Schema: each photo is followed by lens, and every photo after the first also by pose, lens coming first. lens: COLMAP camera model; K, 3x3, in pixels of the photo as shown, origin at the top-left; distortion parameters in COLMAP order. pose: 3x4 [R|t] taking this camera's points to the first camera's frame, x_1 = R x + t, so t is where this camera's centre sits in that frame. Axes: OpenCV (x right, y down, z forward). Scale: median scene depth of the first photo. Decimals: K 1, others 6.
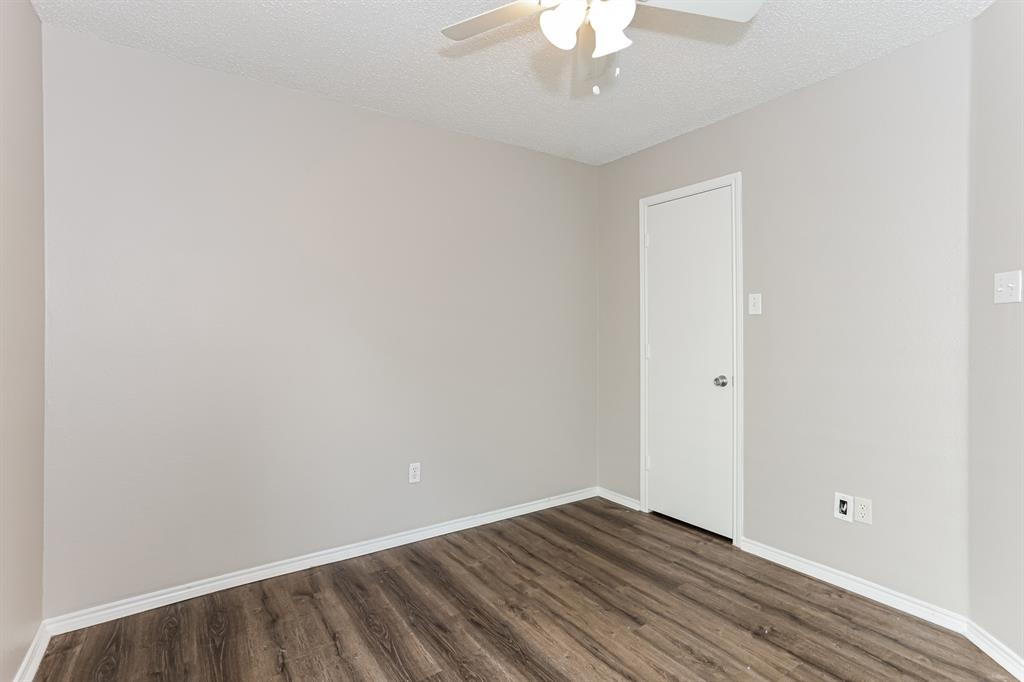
lens RADIAL K [[504.8, 0, 509.1], [0, 504.8, 335.8], [0, 0, 1]] dist [-0.041096, 0.026123]
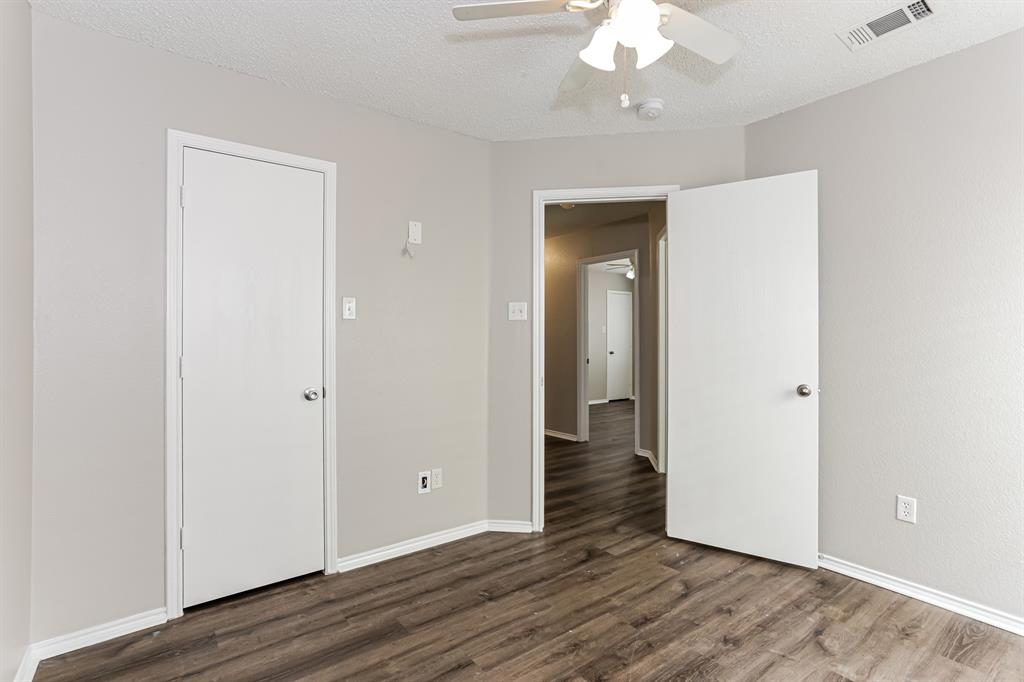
lens RADIAL K [[504.8, 0, 509.1], [0, 504.8, 335.8], [0, 0, 1]] dist [-0.041096, 0.026123]
pose [[-0.079288, 0.006044, 0.996833, -0.562088], [0.003842, 0.999976, -0.005757, -0.005024], [-0.996844, 0.003373, -0.079310, 0.880597]]
